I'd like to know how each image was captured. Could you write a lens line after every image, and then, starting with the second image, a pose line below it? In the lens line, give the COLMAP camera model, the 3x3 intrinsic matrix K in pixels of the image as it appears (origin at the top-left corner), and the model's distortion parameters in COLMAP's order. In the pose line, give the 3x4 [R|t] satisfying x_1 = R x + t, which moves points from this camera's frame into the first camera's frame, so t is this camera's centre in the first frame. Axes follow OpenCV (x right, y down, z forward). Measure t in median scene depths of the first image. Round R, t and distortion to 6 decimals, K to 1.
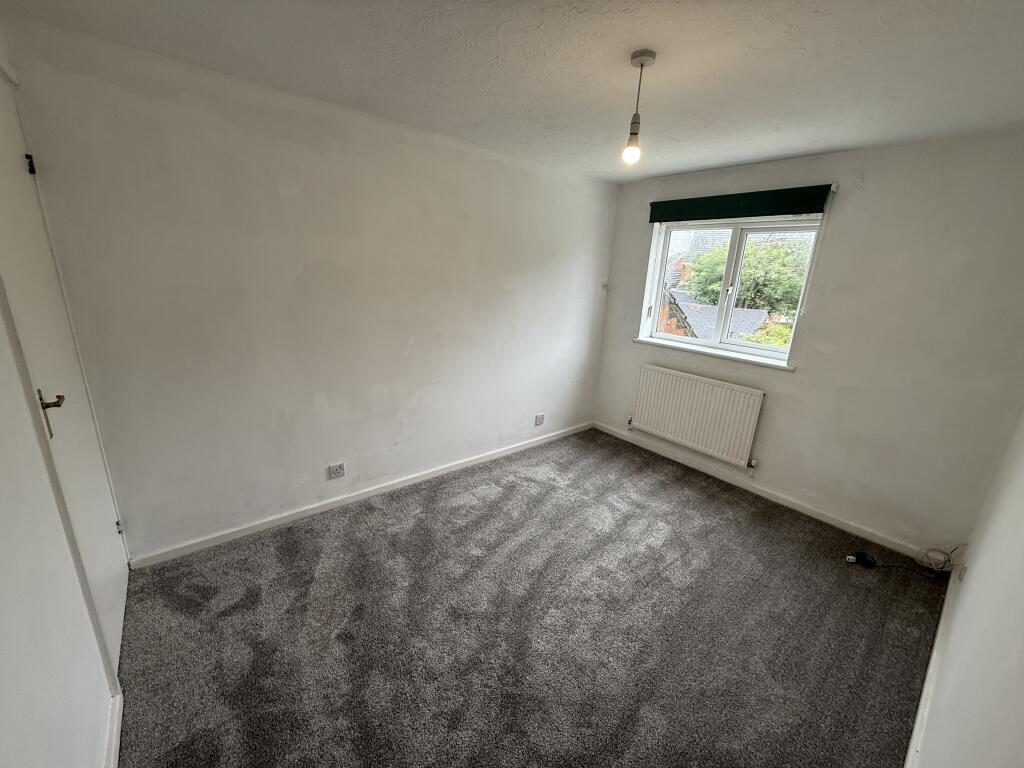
lens RADIAL K [[407.1, 0, 512.0], [0, 407.1, 384.0], [0, 0, 1]] dist [0.002069, -0.000046]
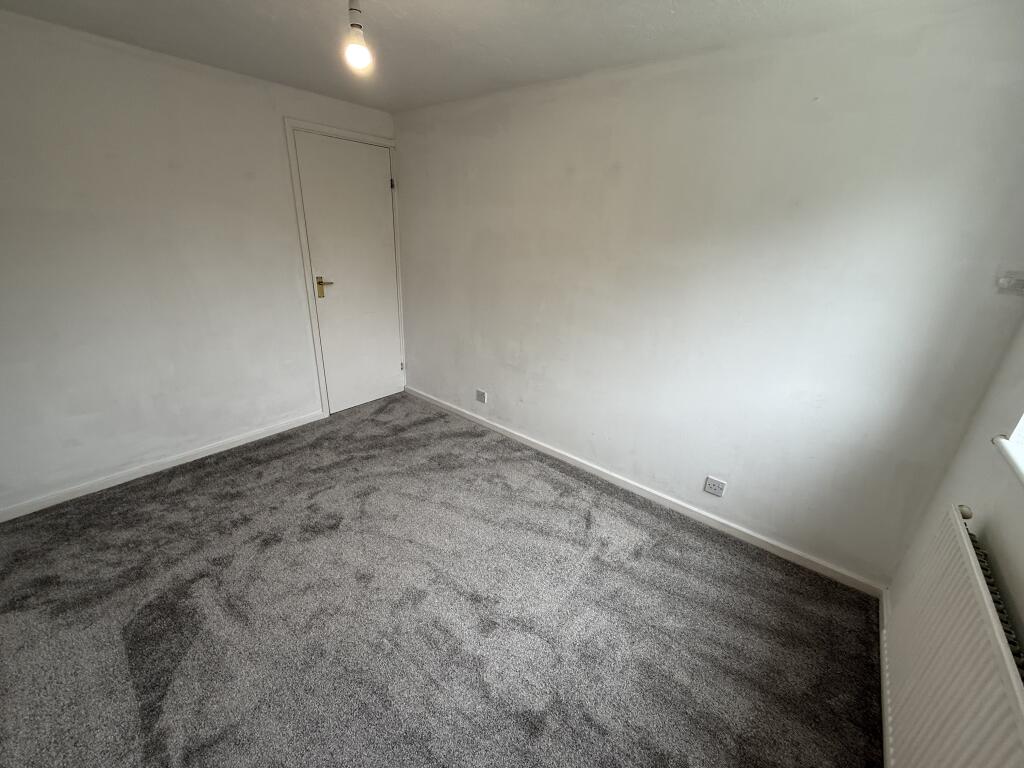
lens RADIAL K [[407.1, 0, 512.0], [0, 407.1, 384.0], [0, 0, 1]] dist [0.002069, -0.000046]
pose [[0.195917, 0.310113, -0.930294, 0.726611], [-0.303131, 0.921367, 0.243299, -0.153687], [0.932592, 0.234335, 0.274516, 0.698200]]
